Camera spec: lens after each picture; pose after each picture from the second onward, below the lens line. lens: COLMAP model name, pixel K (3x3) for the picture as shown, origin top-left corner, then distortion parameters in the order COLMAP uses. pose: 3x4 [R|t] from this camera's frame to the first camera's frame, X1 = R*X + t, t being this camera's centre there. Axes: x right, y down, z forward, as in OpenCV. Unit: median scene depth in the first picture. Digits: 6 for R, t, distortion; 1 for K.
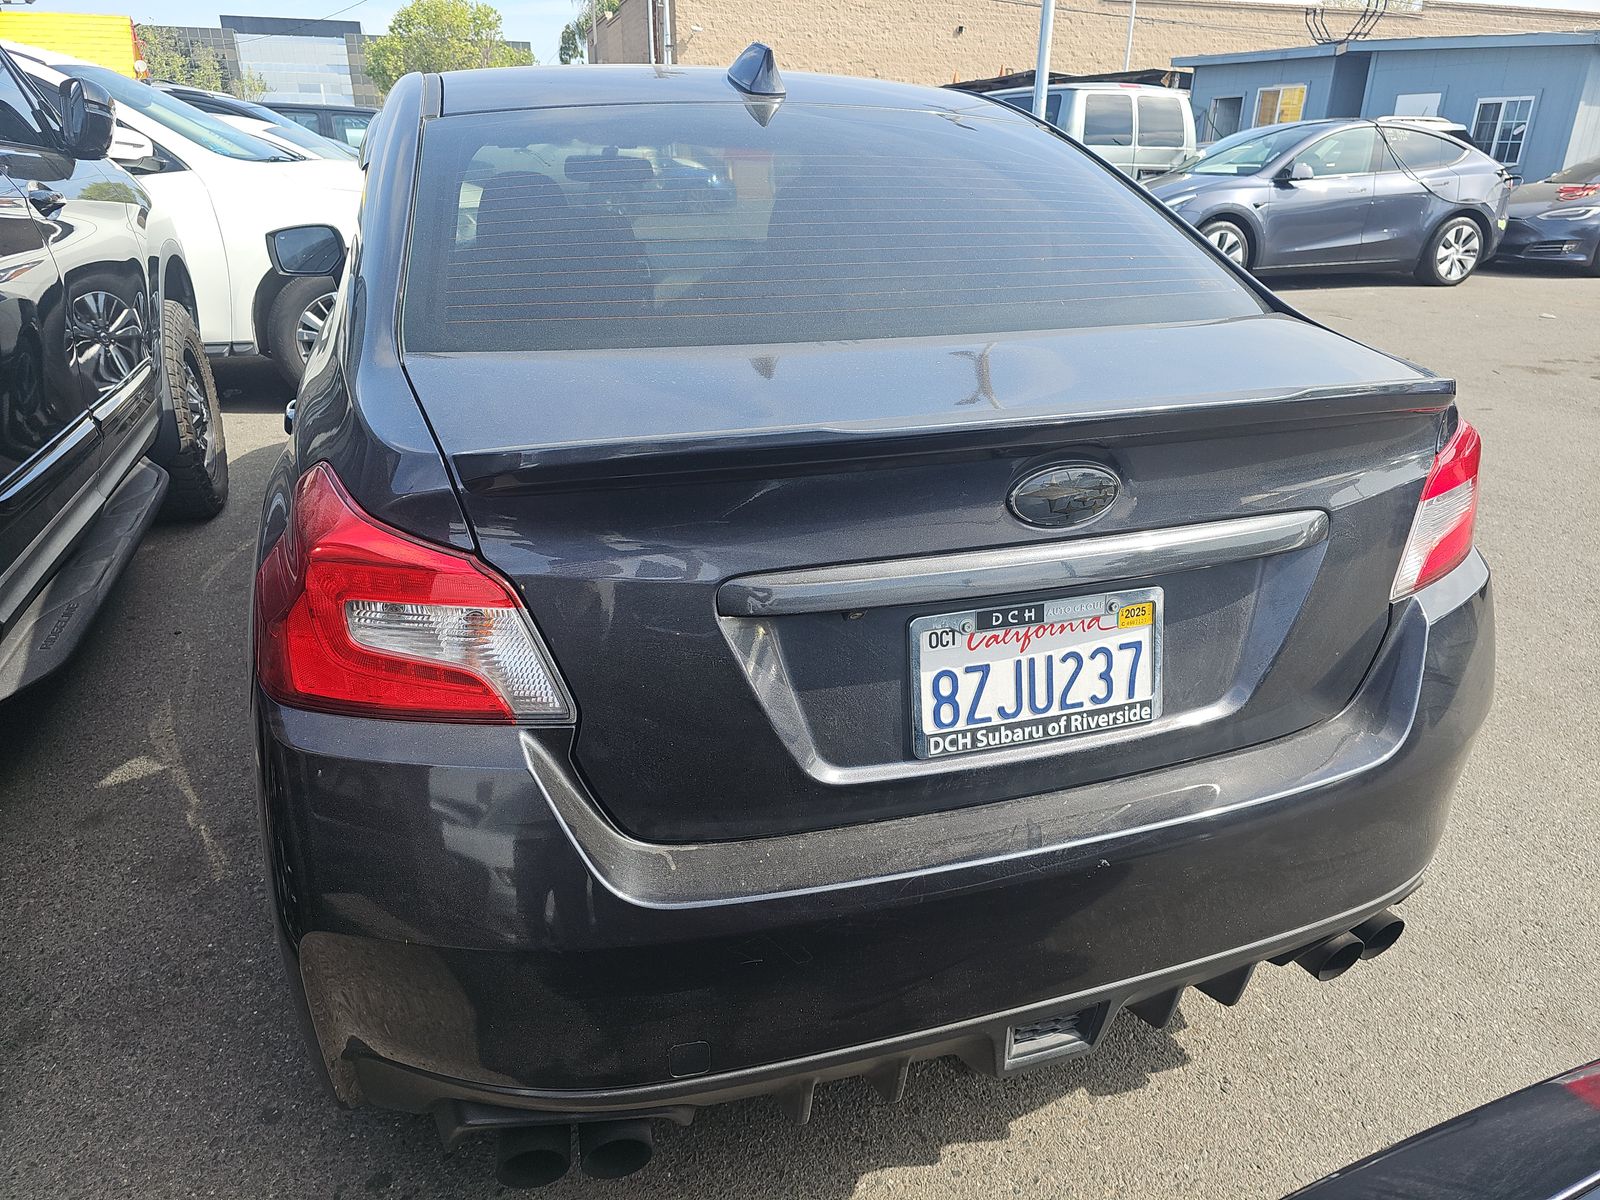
lens RADIAL K [[991.1, 0, 800.0], [0, 991.1, 600.0], [0, 0, 1]] dist [0.034648, -0.023958]
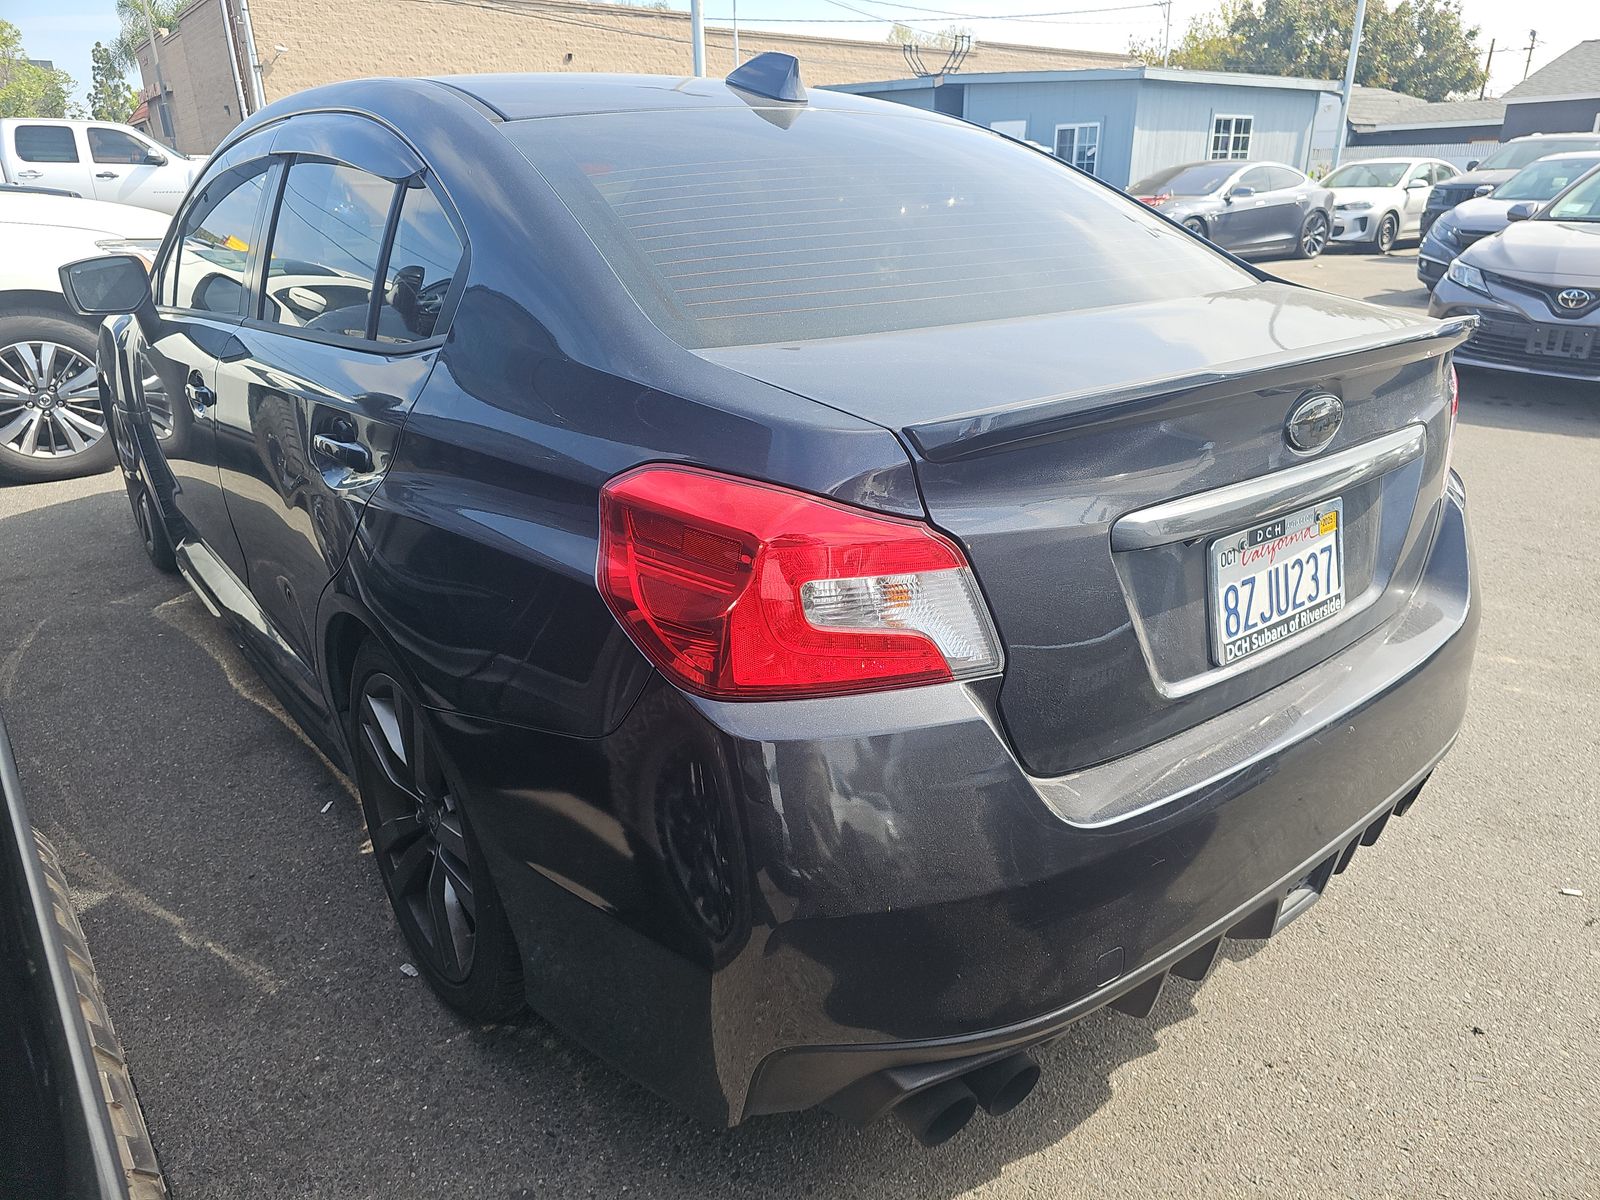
lens RADIAL K [[991.1, 0, 800.0], [0, 991.1, 600.0], [0, 0, 1]] dist [0.034648, -0.023958]
pose [[0.946816, -0.139140, 0.290139, -0.635390], [0.145154, 0.989409, 0.000800, 0.013441], [-0.287177, 0.041357, 0.956984, 0.036612]]
